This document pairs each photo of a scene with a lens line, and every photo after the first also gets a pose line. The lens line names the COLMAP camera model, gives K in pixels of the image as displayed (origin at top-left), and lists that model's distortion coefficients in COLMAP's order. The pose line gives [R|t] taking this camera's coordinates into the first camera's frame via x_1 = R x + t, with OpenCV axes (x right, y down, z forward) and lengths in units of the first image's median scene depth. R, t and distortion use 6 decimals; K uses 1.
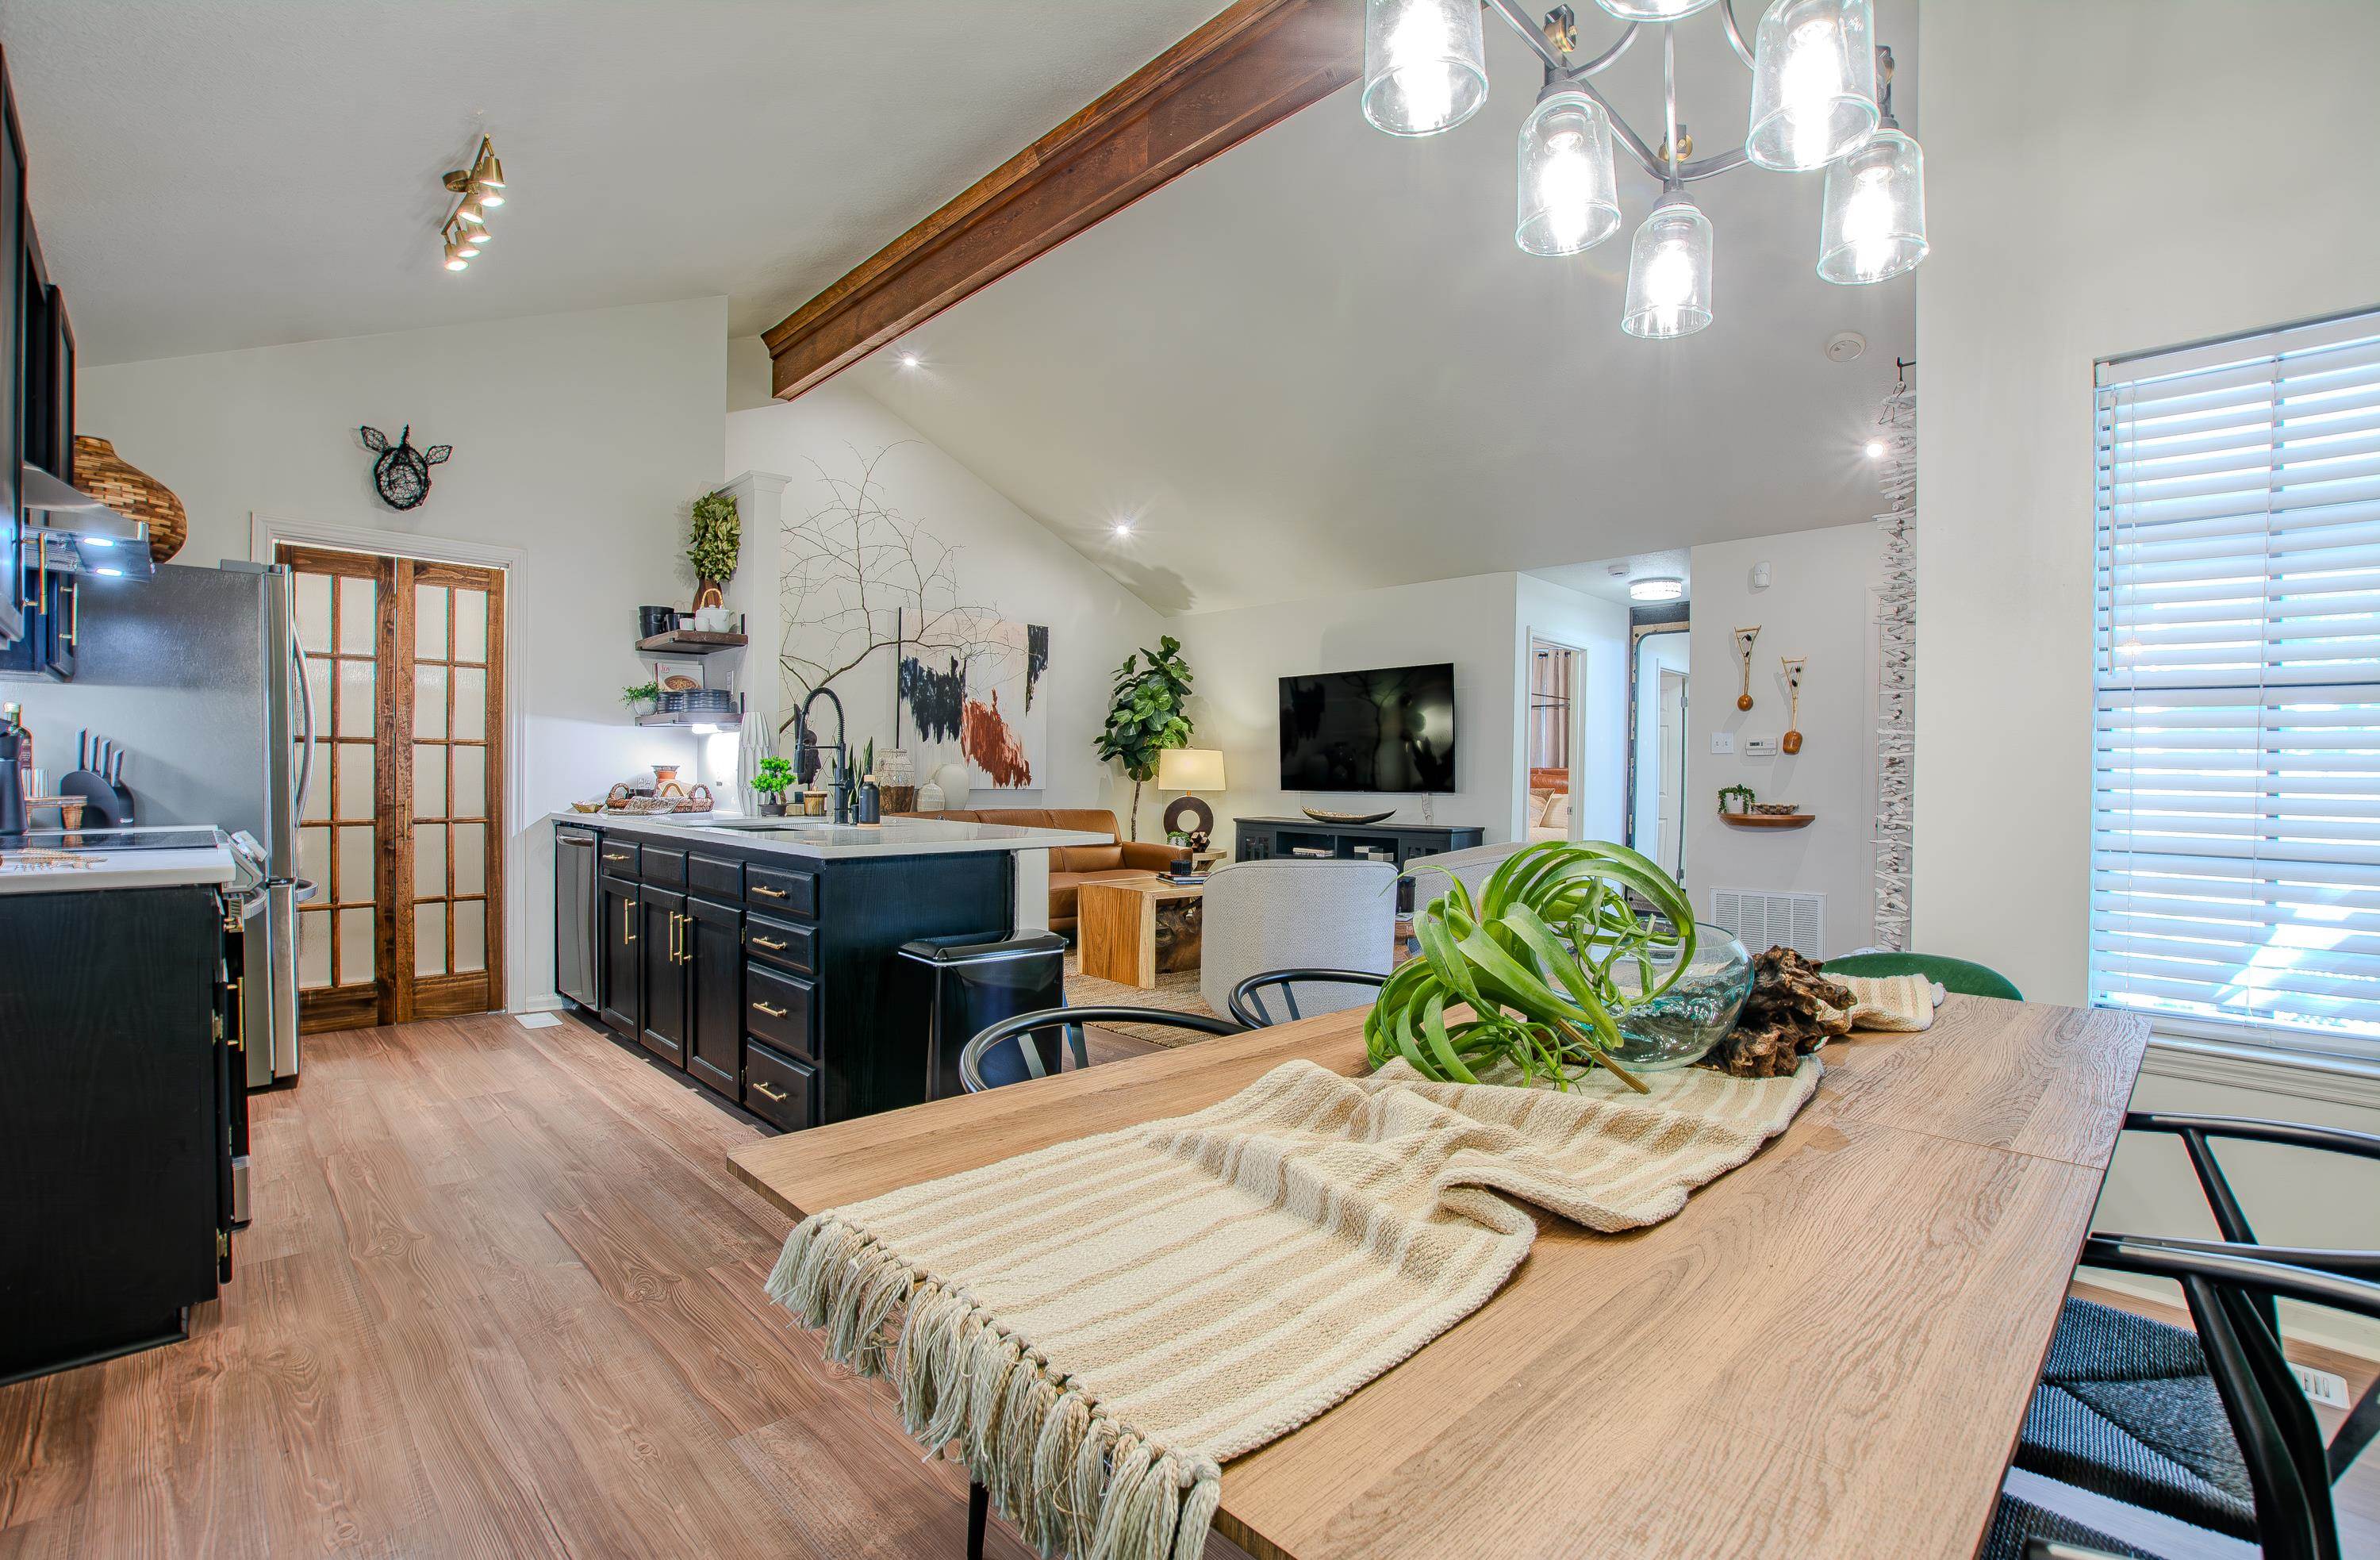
lens RADIAL K [[1052.9, 0, 1203.3], [0, 1052.9, 786.6], [0, 0, 1]] dist [-0.035783, 0.005710]
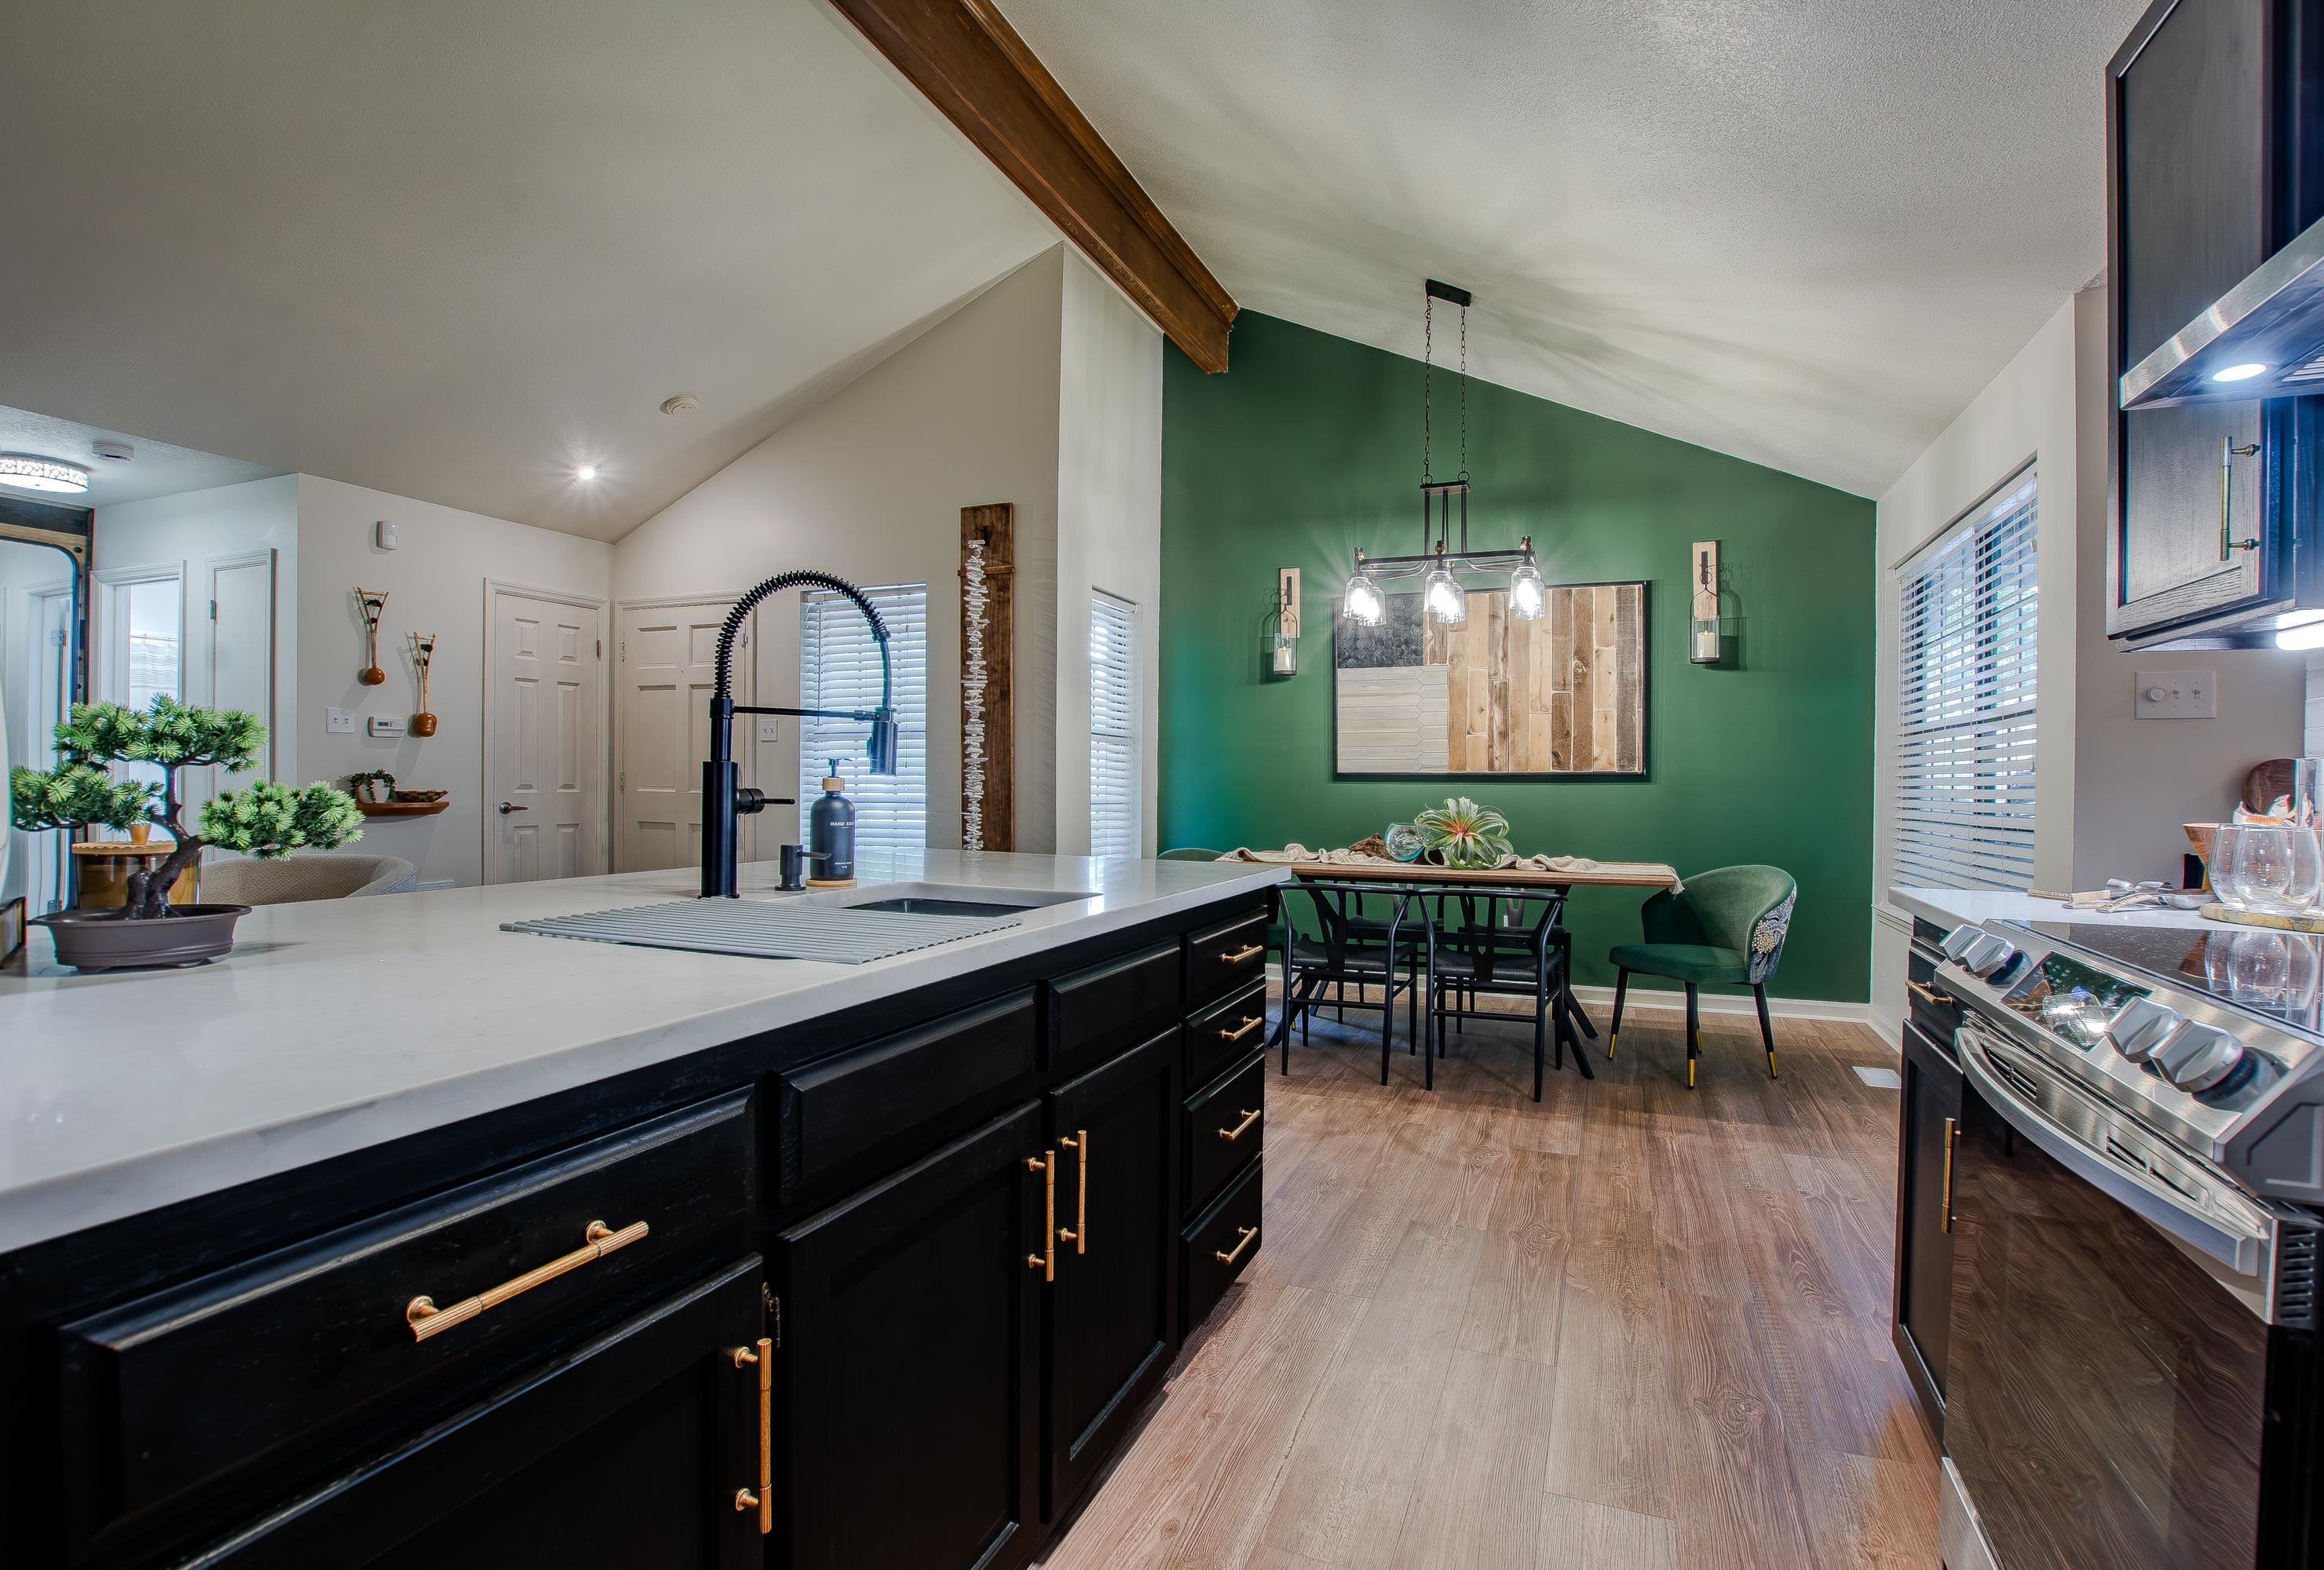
lens RADIAL K [[1072.5, 0, 1193.0], [0, 1072.5, 780.9], [0, 0, 1]] dist [-0.023990, 0.000643]
pose [[-0.395648, -0.019285, 0.918200, -0.662919], [-0.007982, 0.999814, 0.017559, -0.015505], [-0.918368, -0.000382, -0.395728, 0.829434]]
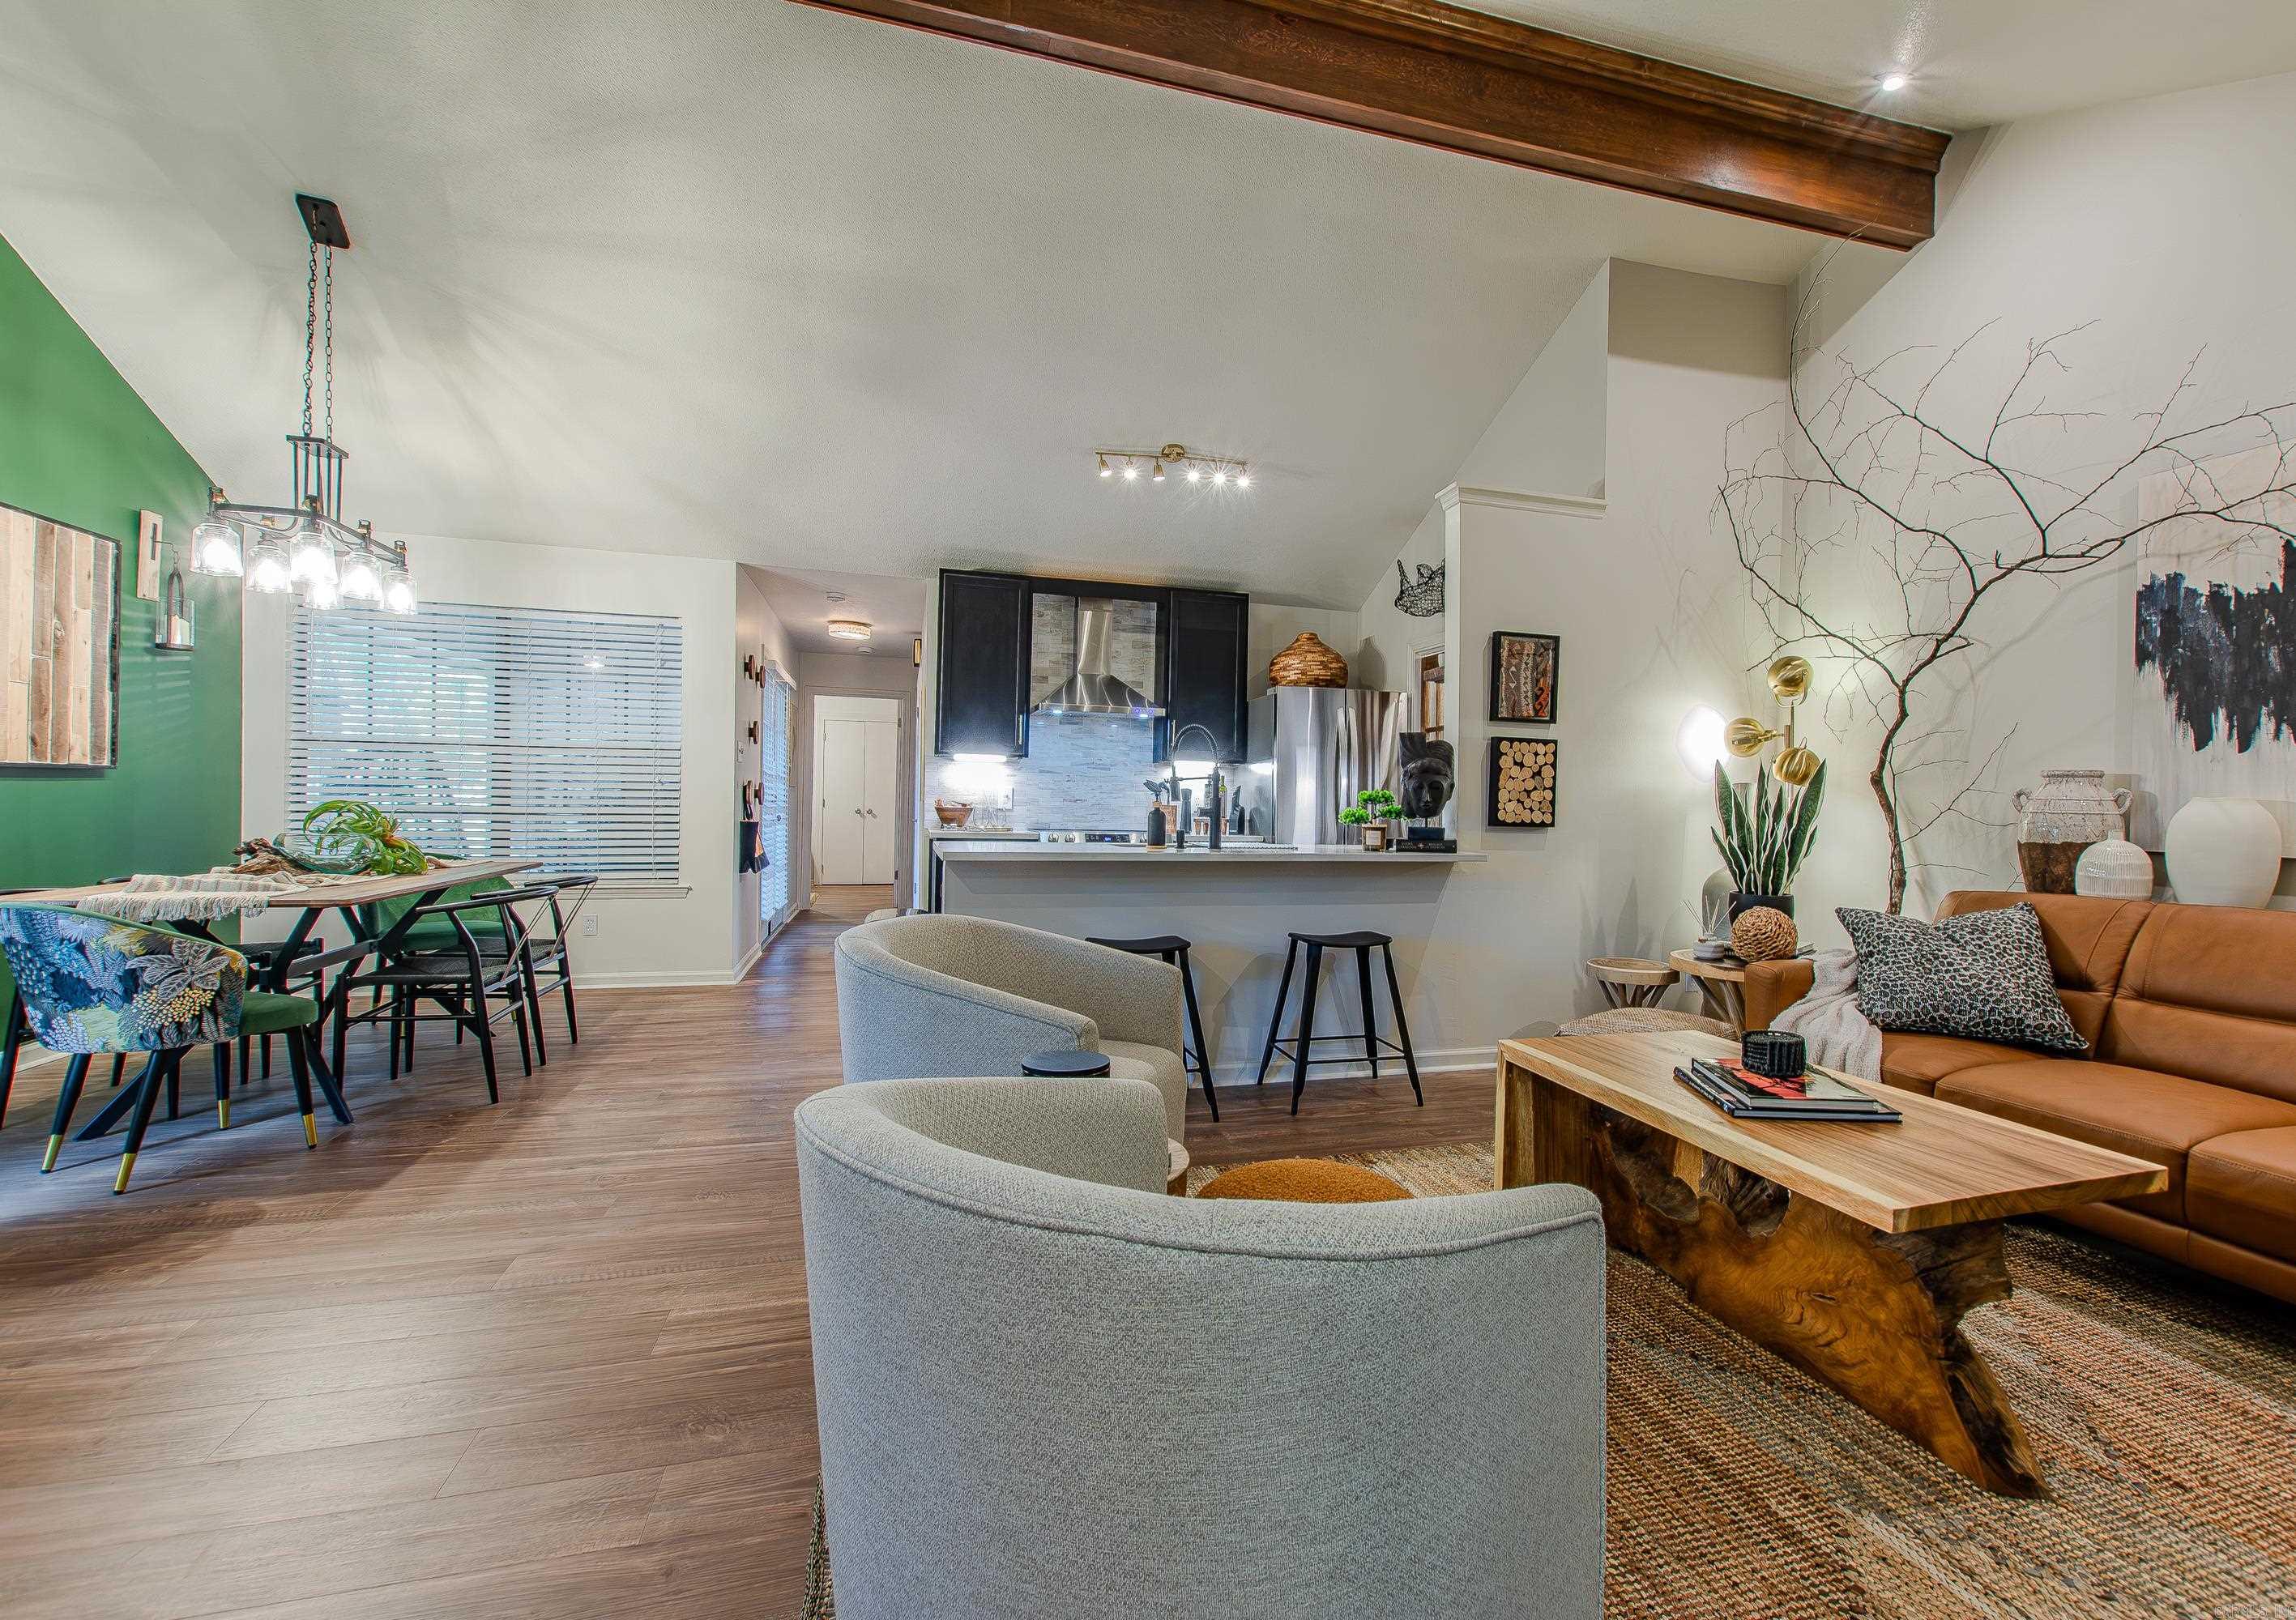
lens RADIAL K [[1049.3, 0, 1223.3], [0, 1049.3, 807.4], [0, 0, 1]] dist [0.007234, -0.003140]
pose [[-0.466473, -0.019642, -0.884317, 0.500407], [-0.034351, 0.999402, -0.004078, -0.002279], [0.883868, 0.028475, -0.466869, 1.254247]]
